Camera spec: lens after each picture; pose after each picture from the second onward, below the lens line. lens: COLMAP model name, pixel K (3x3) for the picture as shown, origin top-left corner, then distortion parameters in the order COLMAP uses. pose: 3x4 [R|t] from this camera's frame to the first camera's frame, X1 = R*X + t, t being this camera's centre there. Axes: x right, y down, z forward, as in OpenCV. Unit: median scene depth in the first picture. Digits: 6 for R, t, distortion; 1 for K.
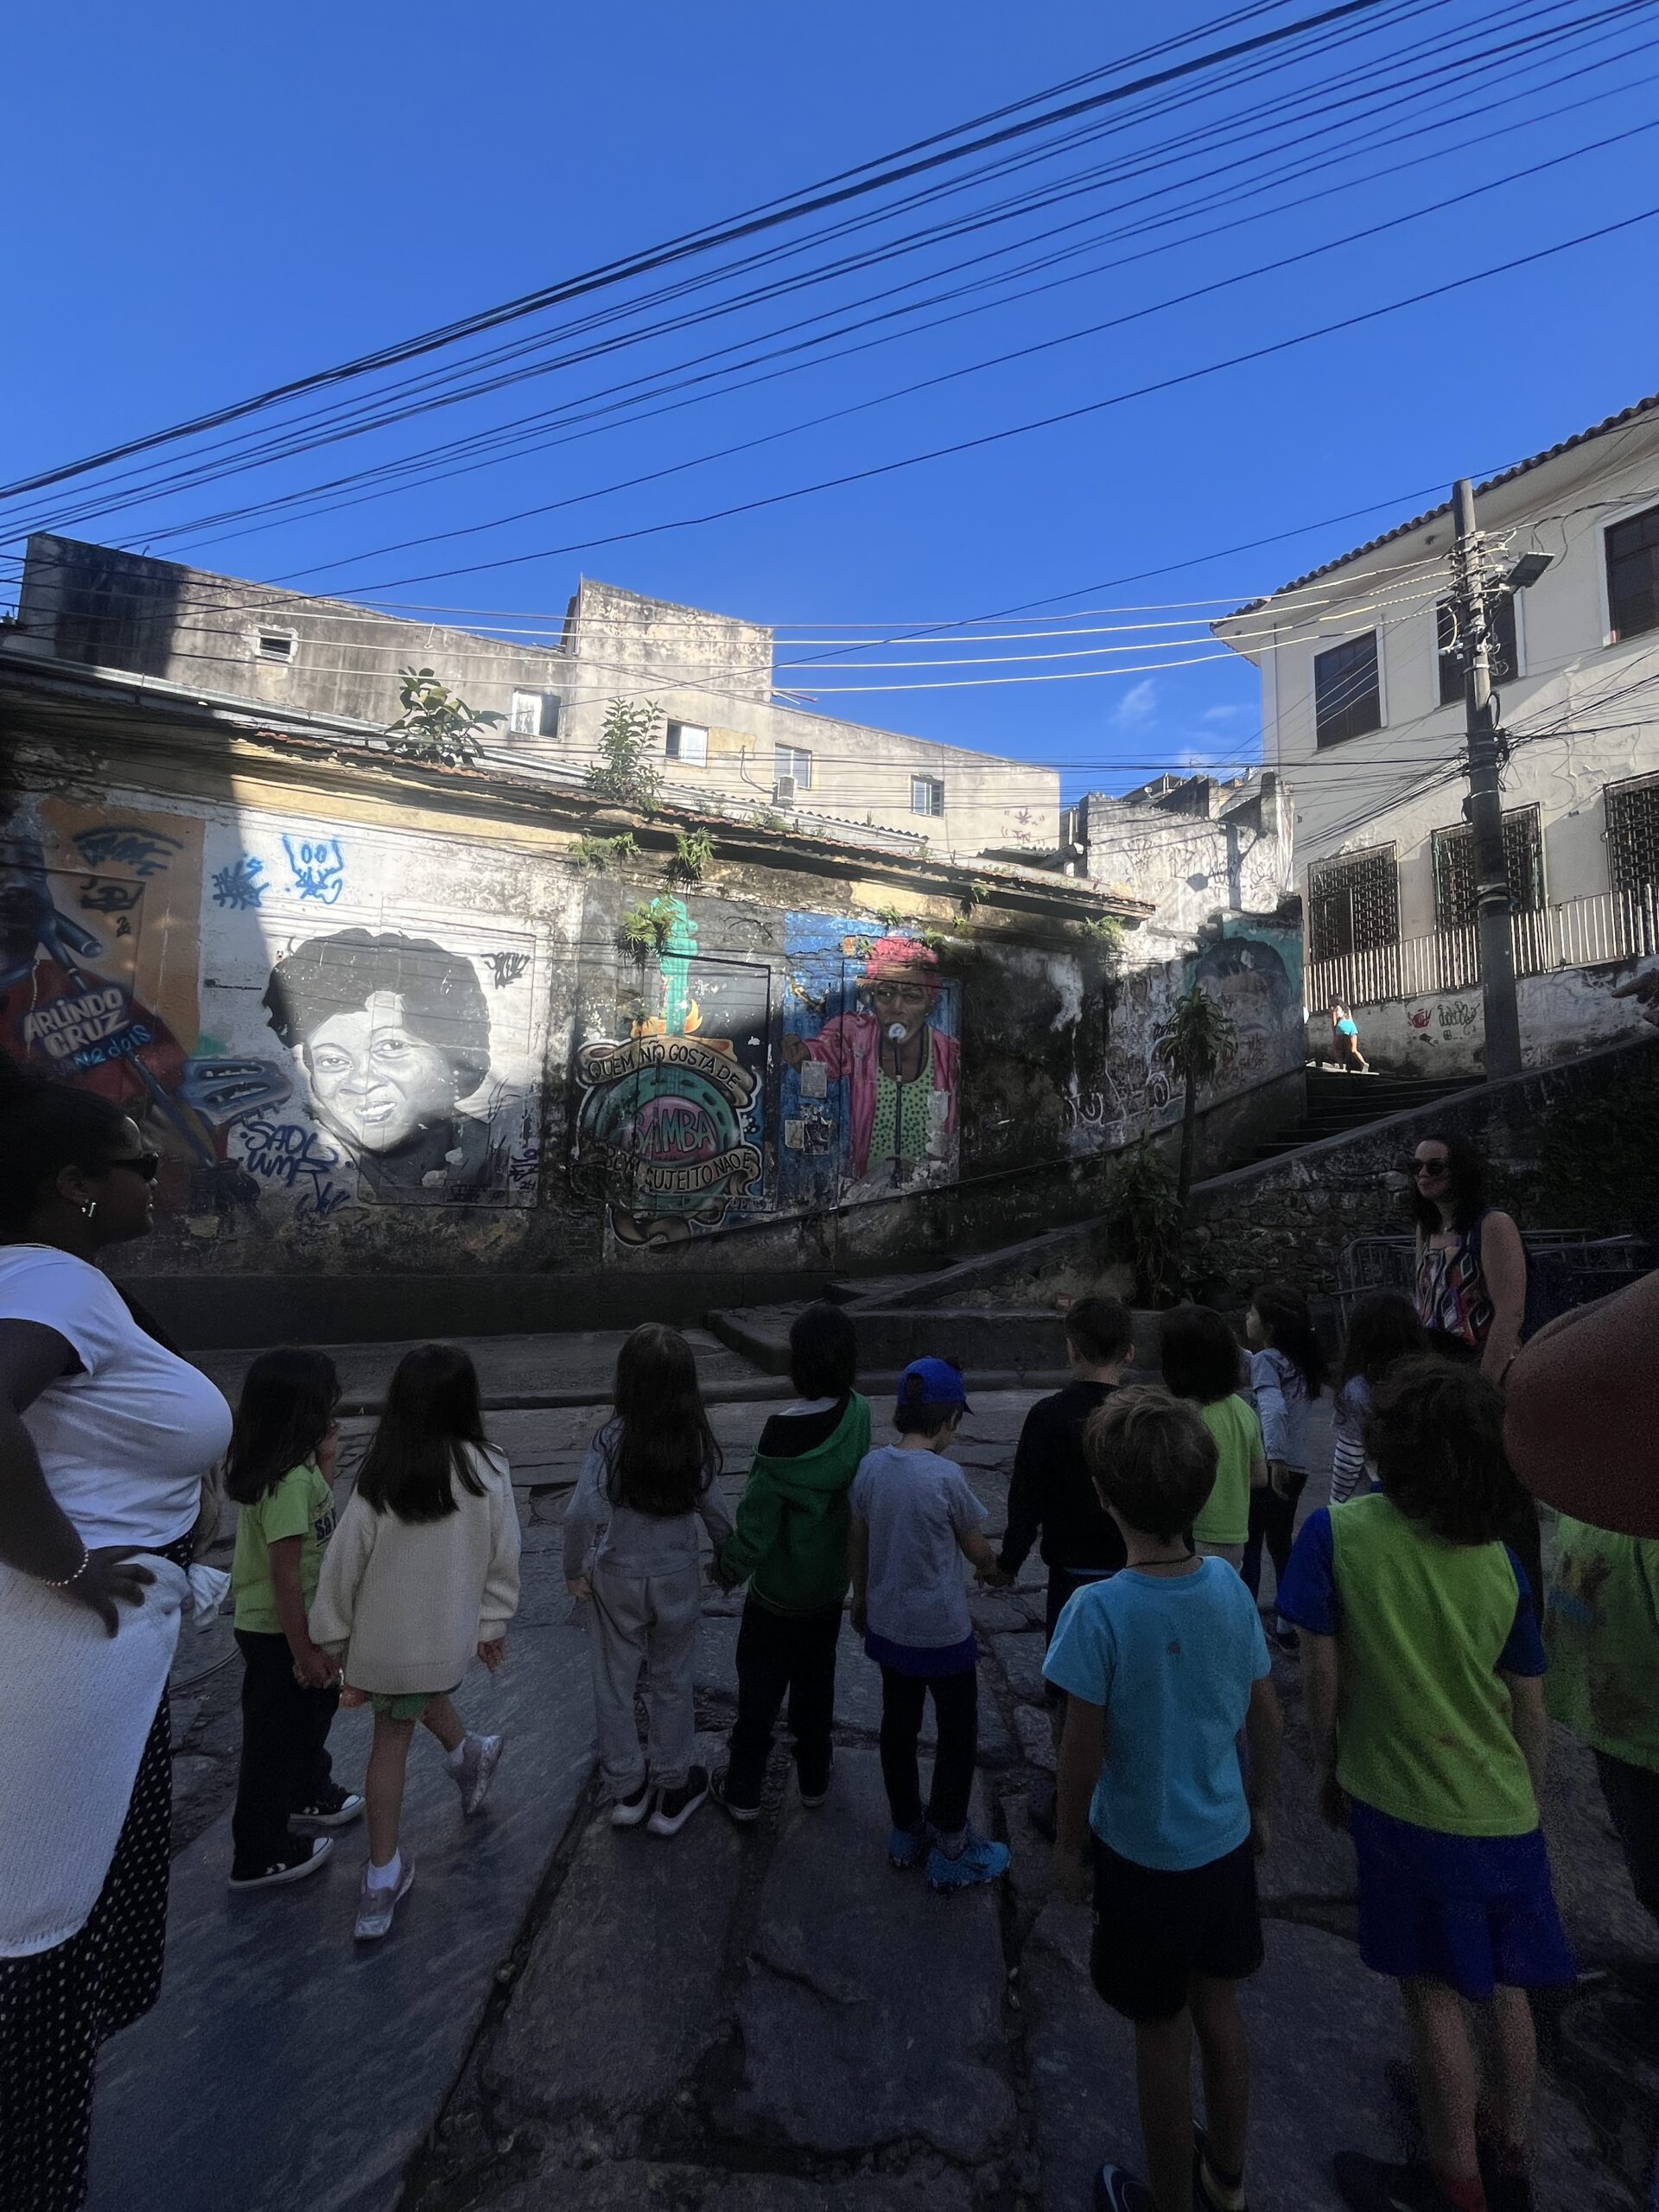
lens RADIAL K [[886.3, 0, 824.9], [0, 886.3, 1101.6], [0, 0, 1]] dist [-0.002652, -0.000574]
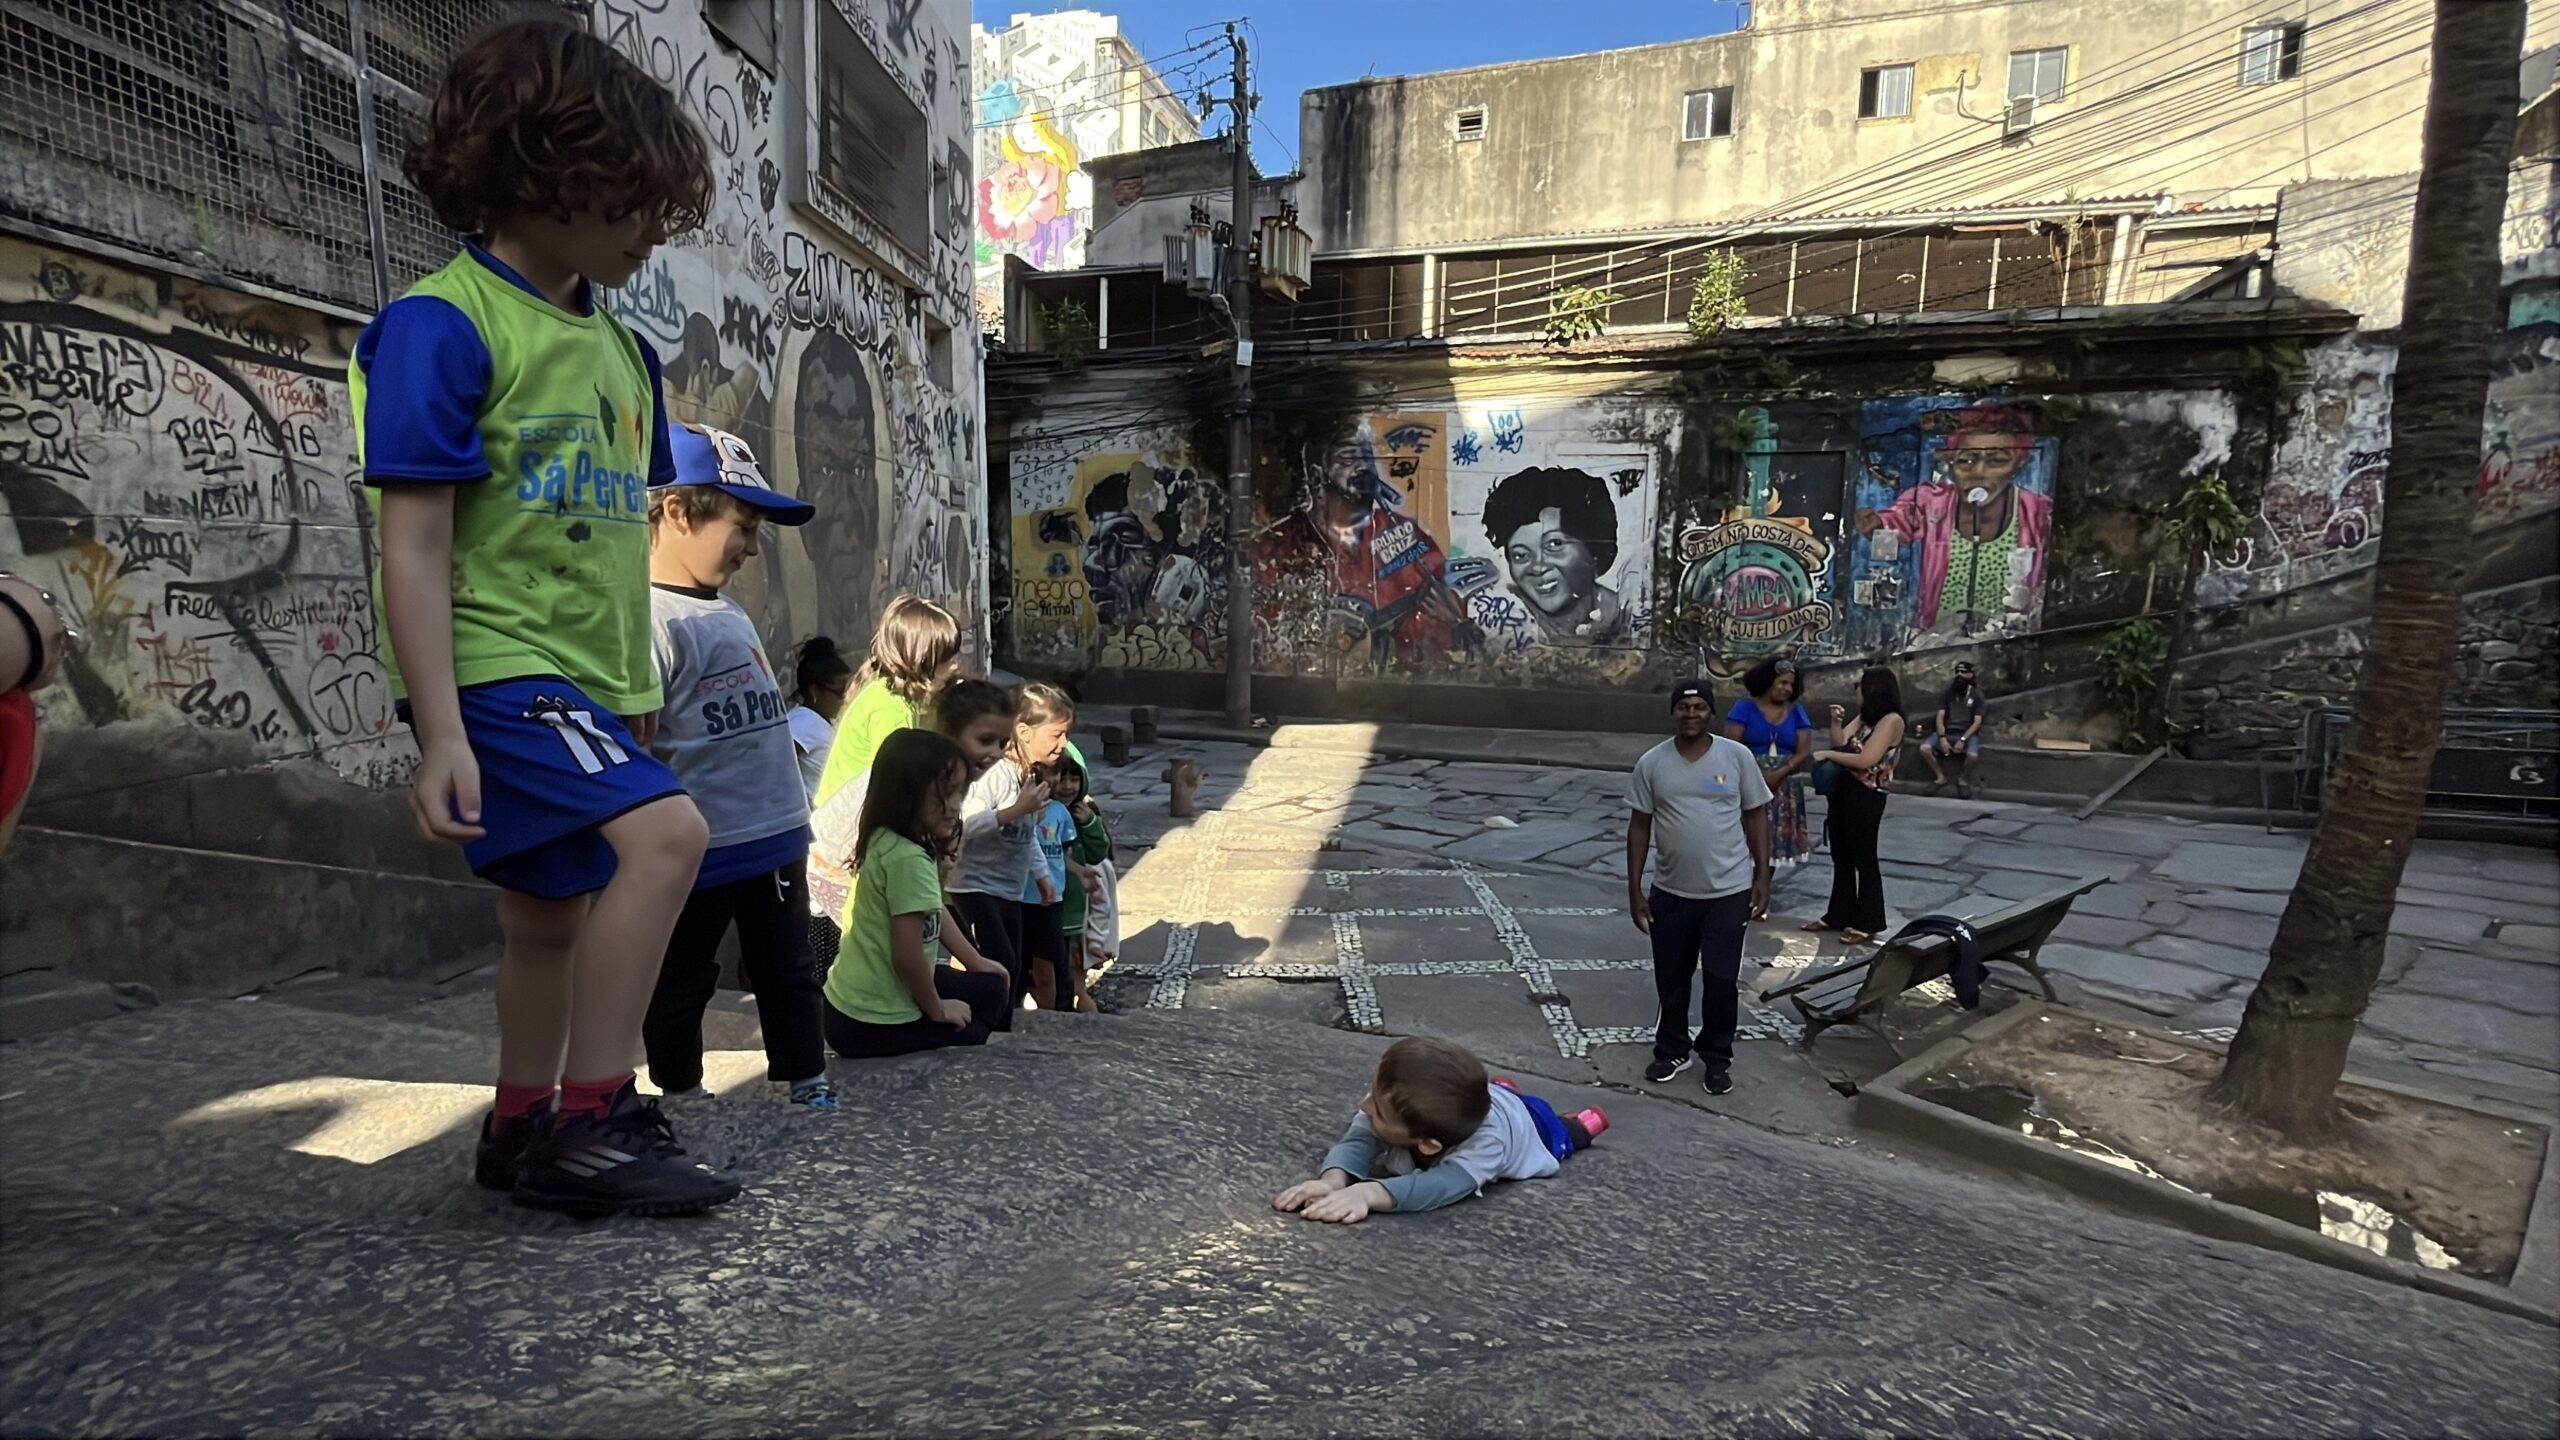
lens RADIAL K [[1179.6, 0, 1269.0], [0, 1179.6, 722.8], [0, 0, 1]] dist [-0.004922, -0.000210]
pose [[0.740093, 0.073435, -0.668483, 0.498281], [0.079500, 0.977497, 0.195397, -0.184589], [0.667789, -0.197756, 0.717600, -0.804065]]
